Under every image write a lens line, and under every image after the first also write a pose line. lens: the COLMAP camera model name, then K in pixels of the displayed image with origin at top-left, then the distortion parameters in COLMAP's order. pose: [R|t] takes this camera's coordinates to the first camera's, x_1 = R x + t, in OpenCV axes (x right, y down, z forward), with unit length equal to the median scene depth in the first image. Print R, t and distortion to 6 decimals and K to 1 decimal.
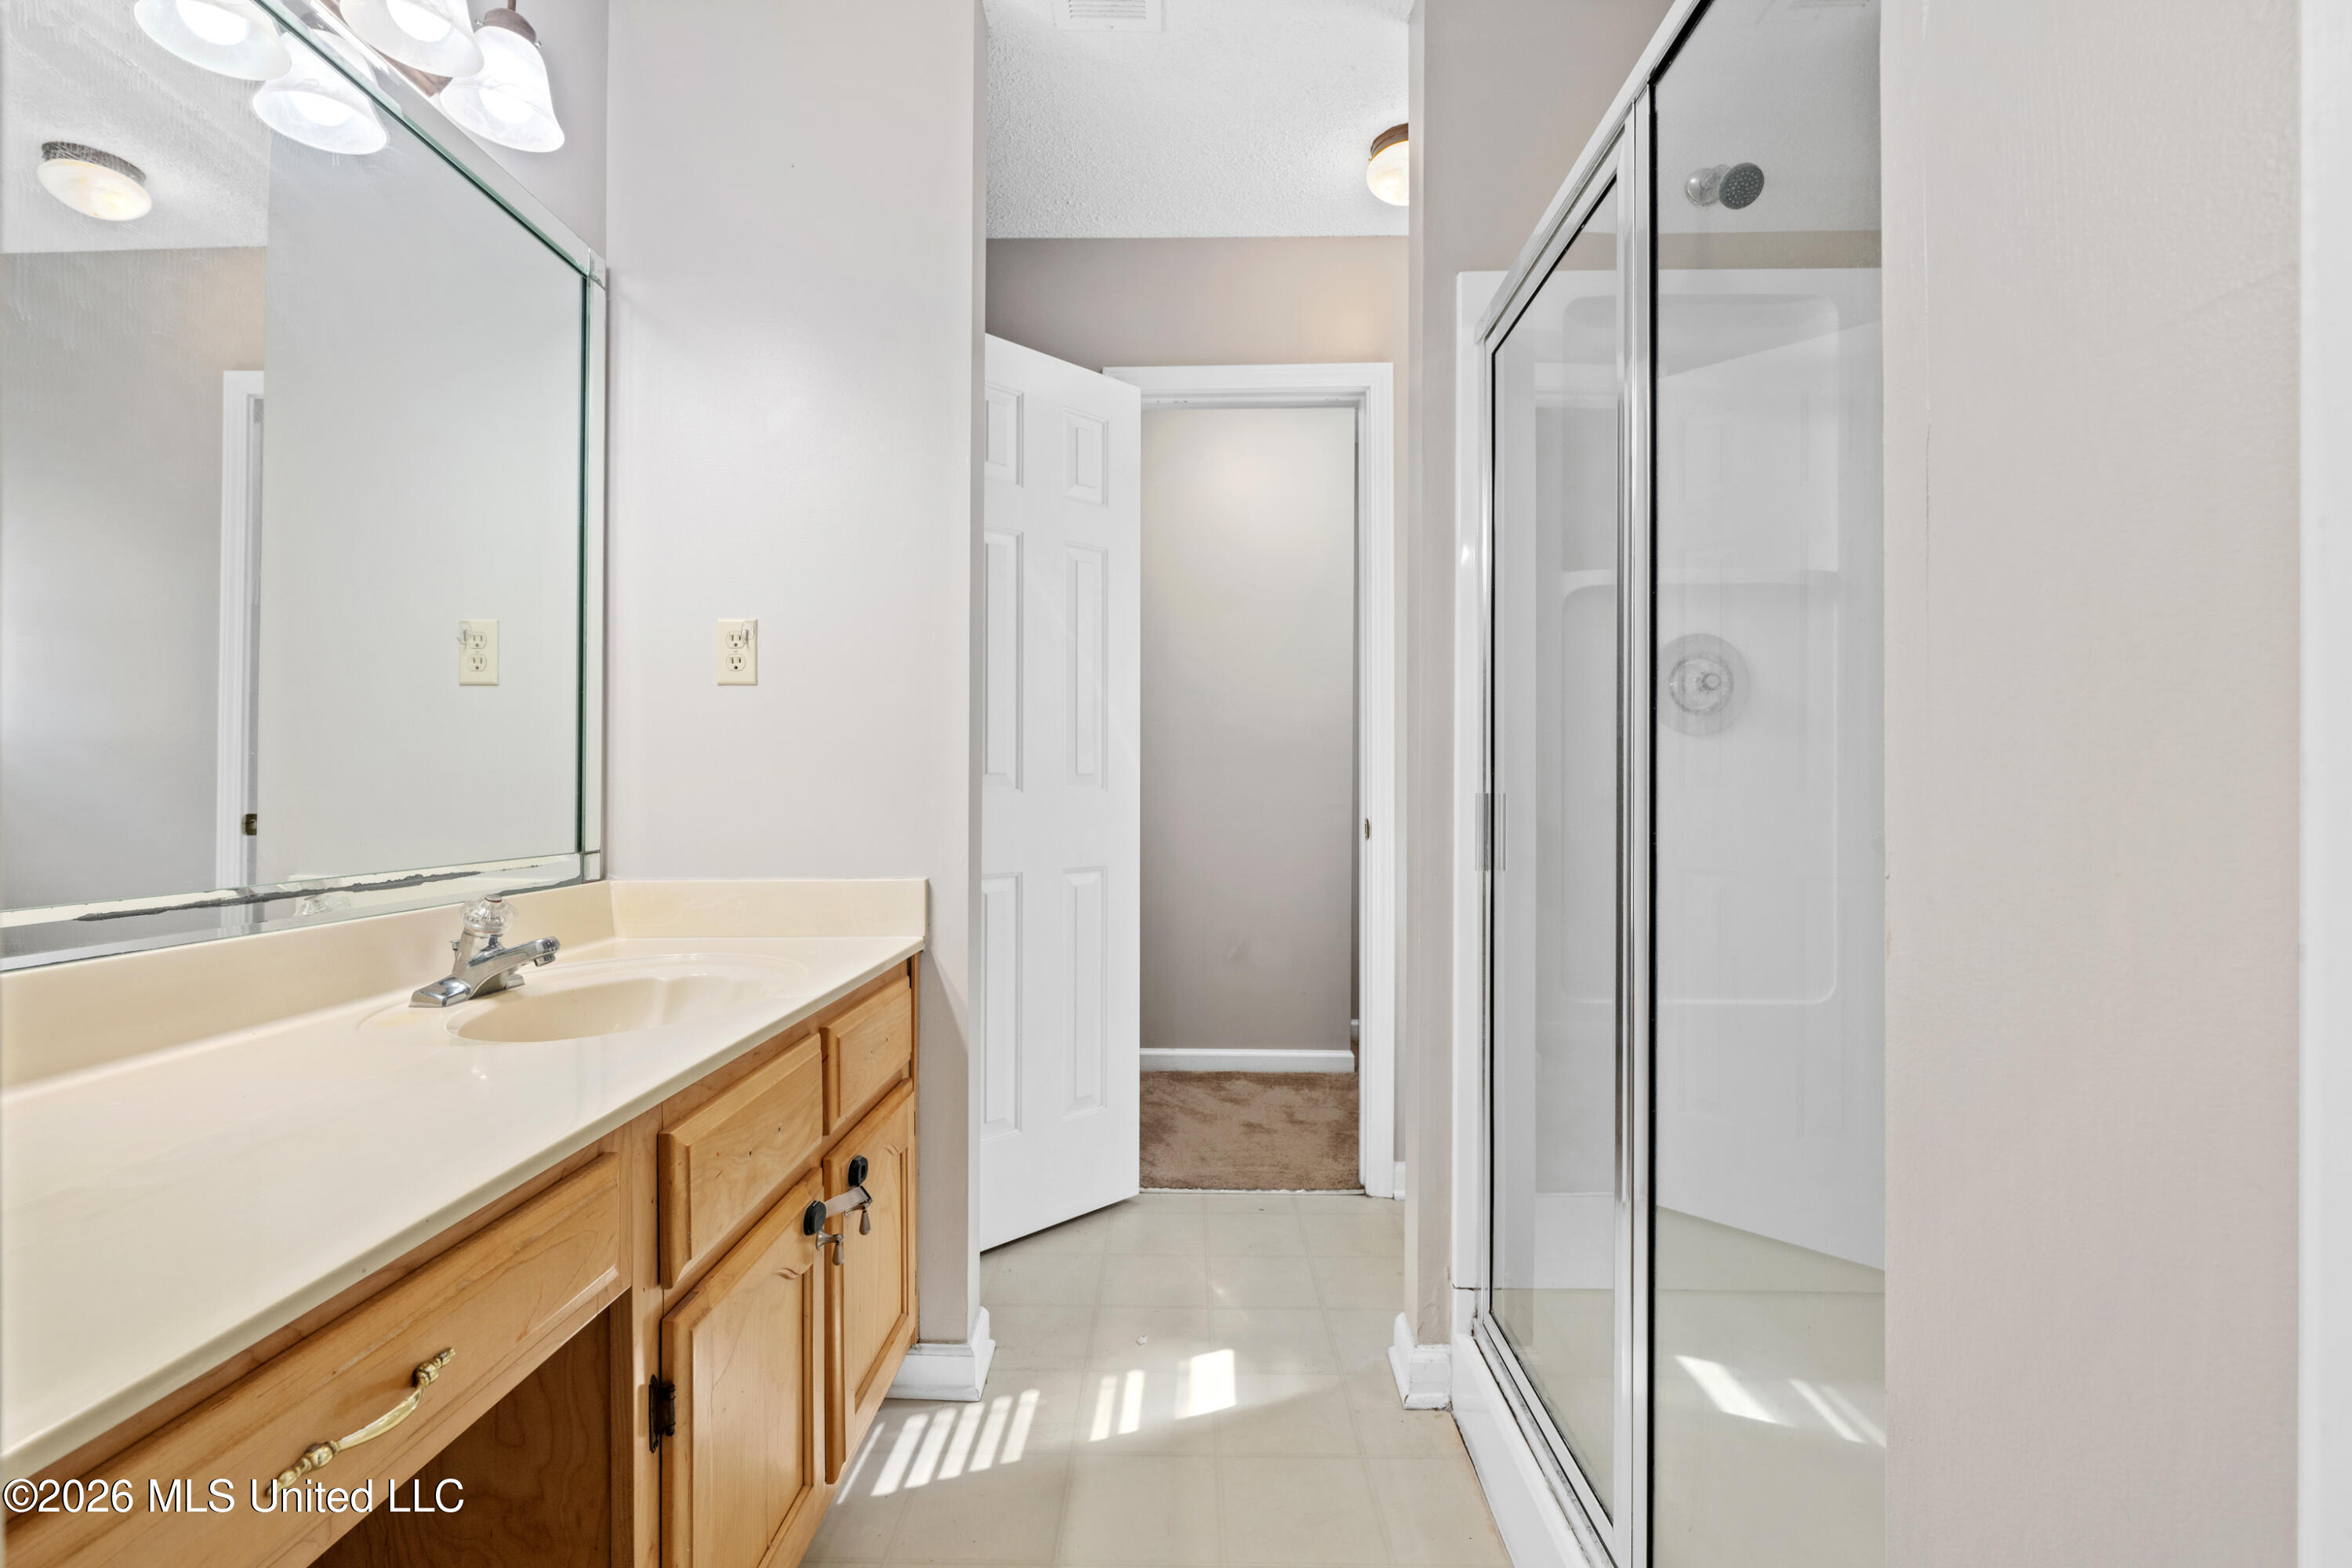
lens RADIAL K [[1045.5, 0, 1174.3], [0, 1045.5, 799.3], [0, 0, 1]] dist [-0.001932, 0.000500]
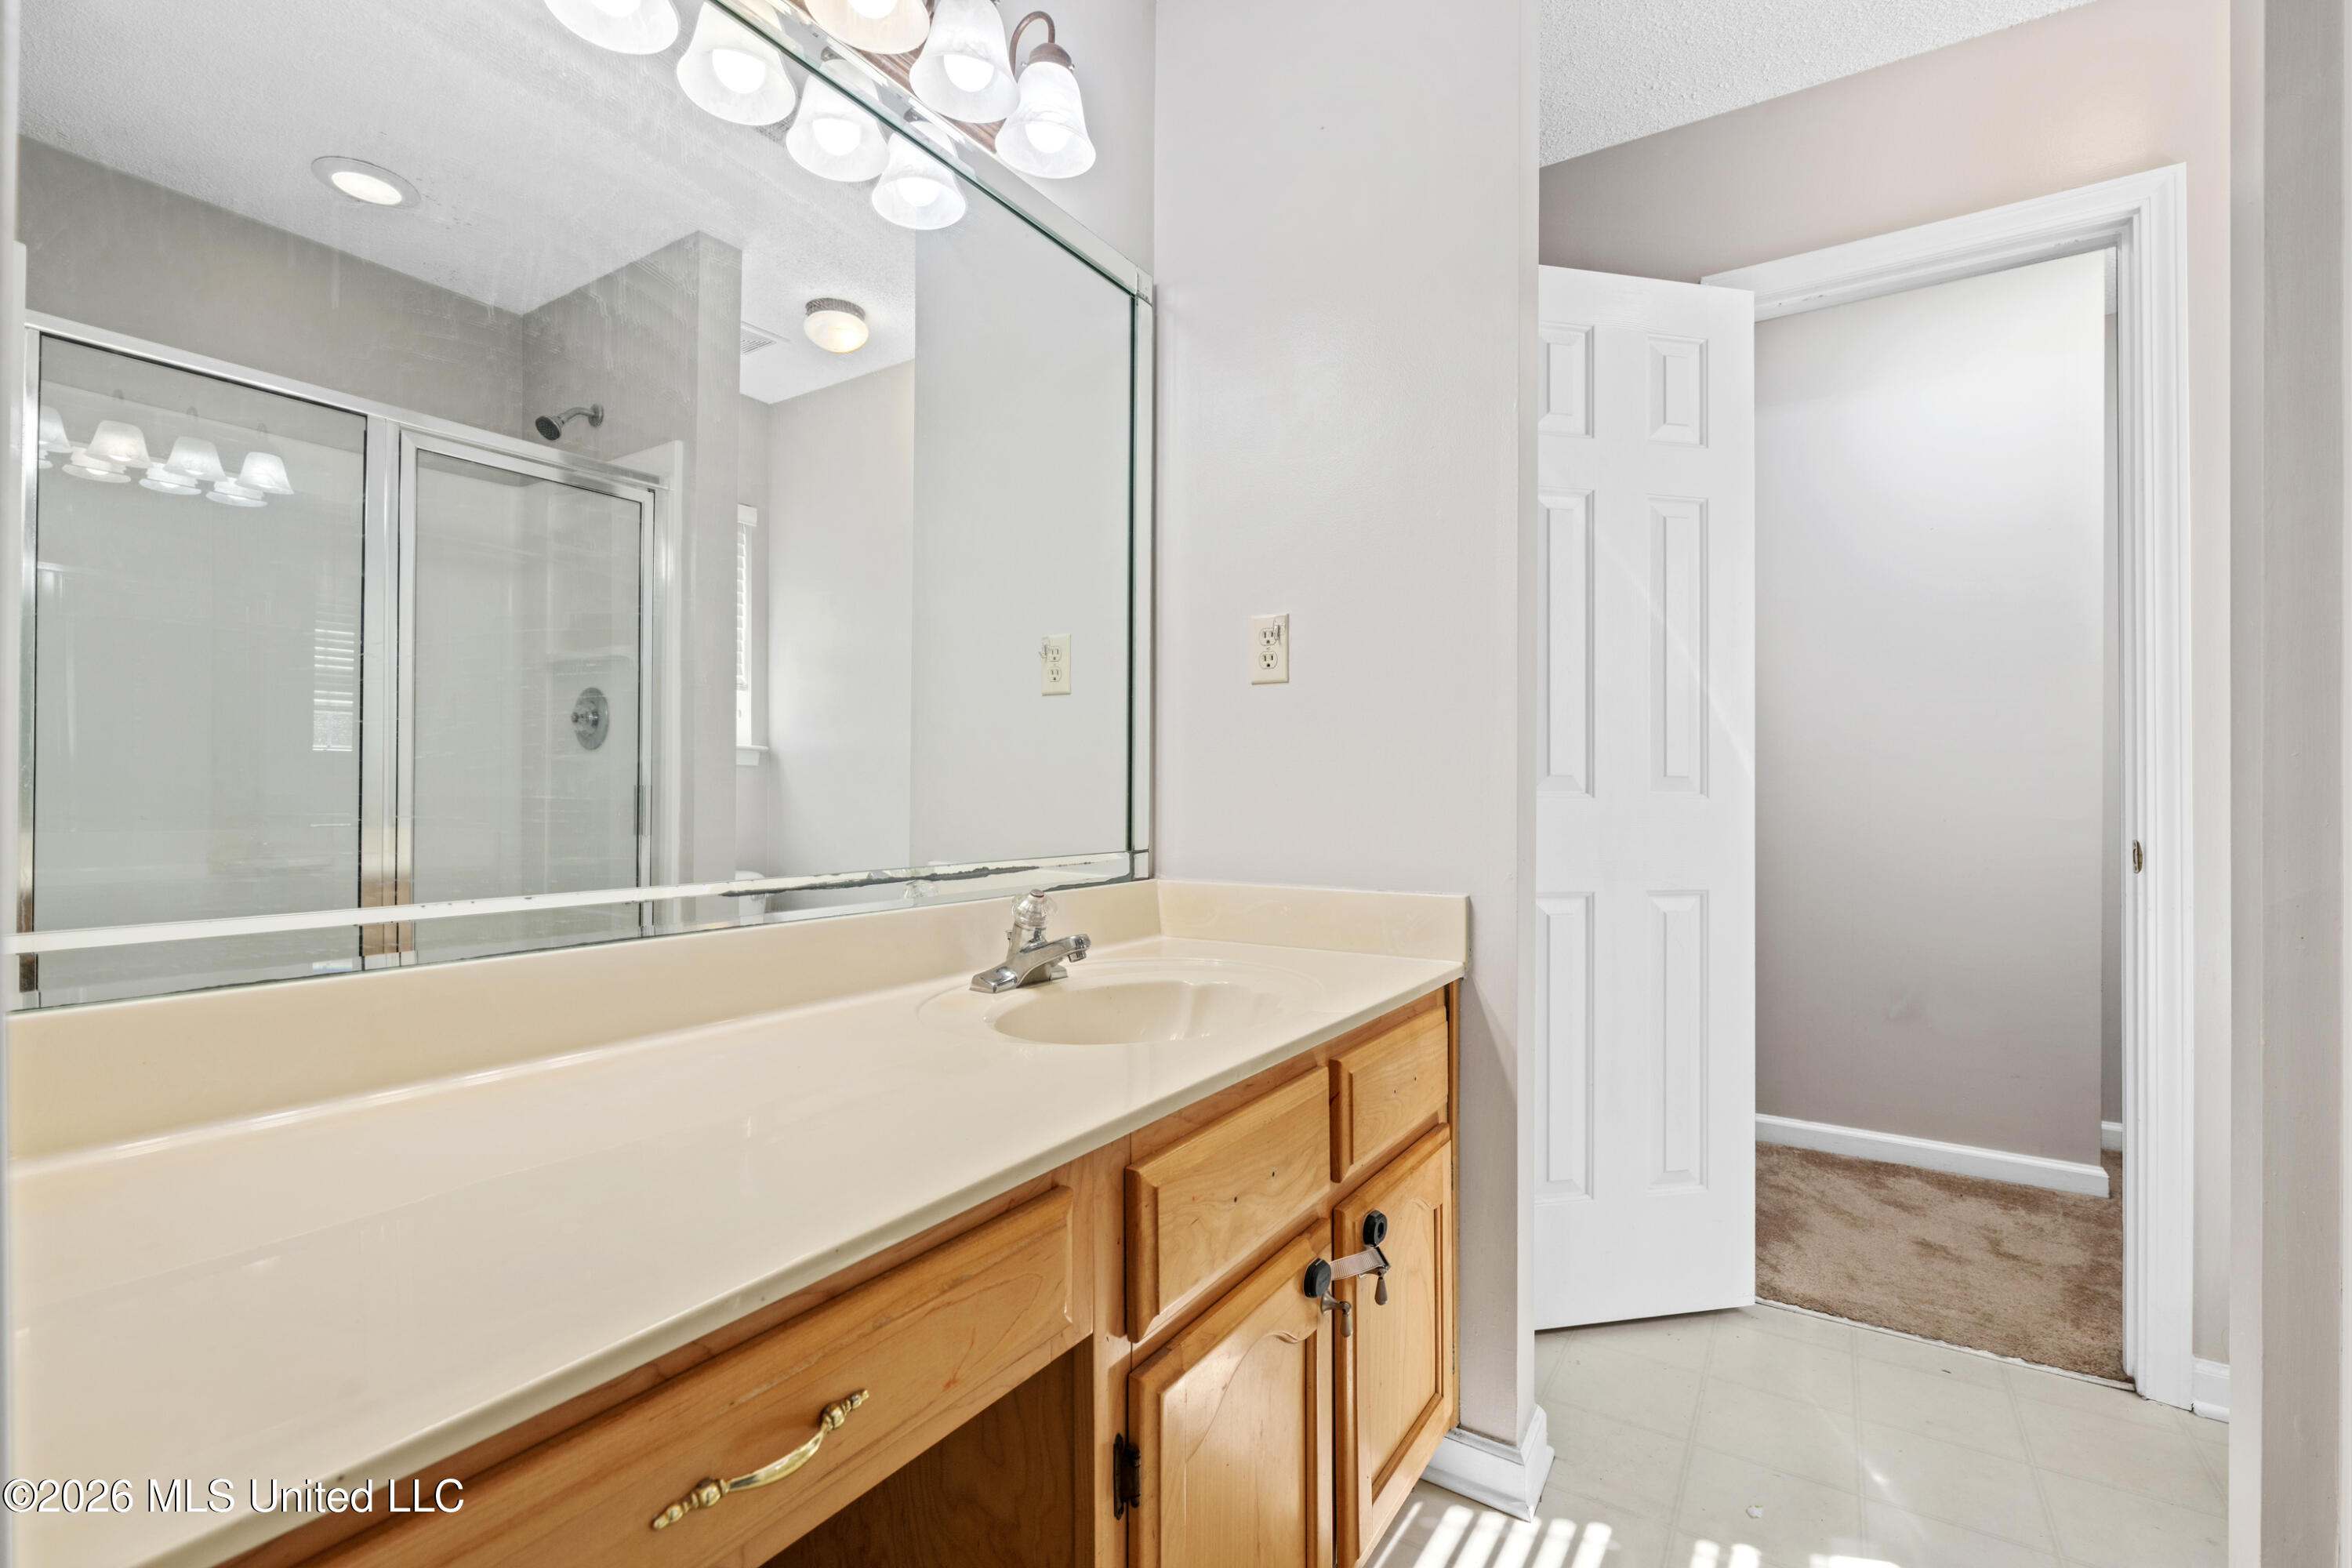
lens RADIAL K [[1045.5, 0, 1161.8], [0, 1045.5, 775.3], [0, 0, 1]] dist [-0.001932, 0.000500]
pose [[0.847909, -0.000829, -0.530141, 0.008894], [-0.013572, 0.999637, -0.023270, -0.000666], [0.529968, 0.026926, 0.847590, 0.132453]]
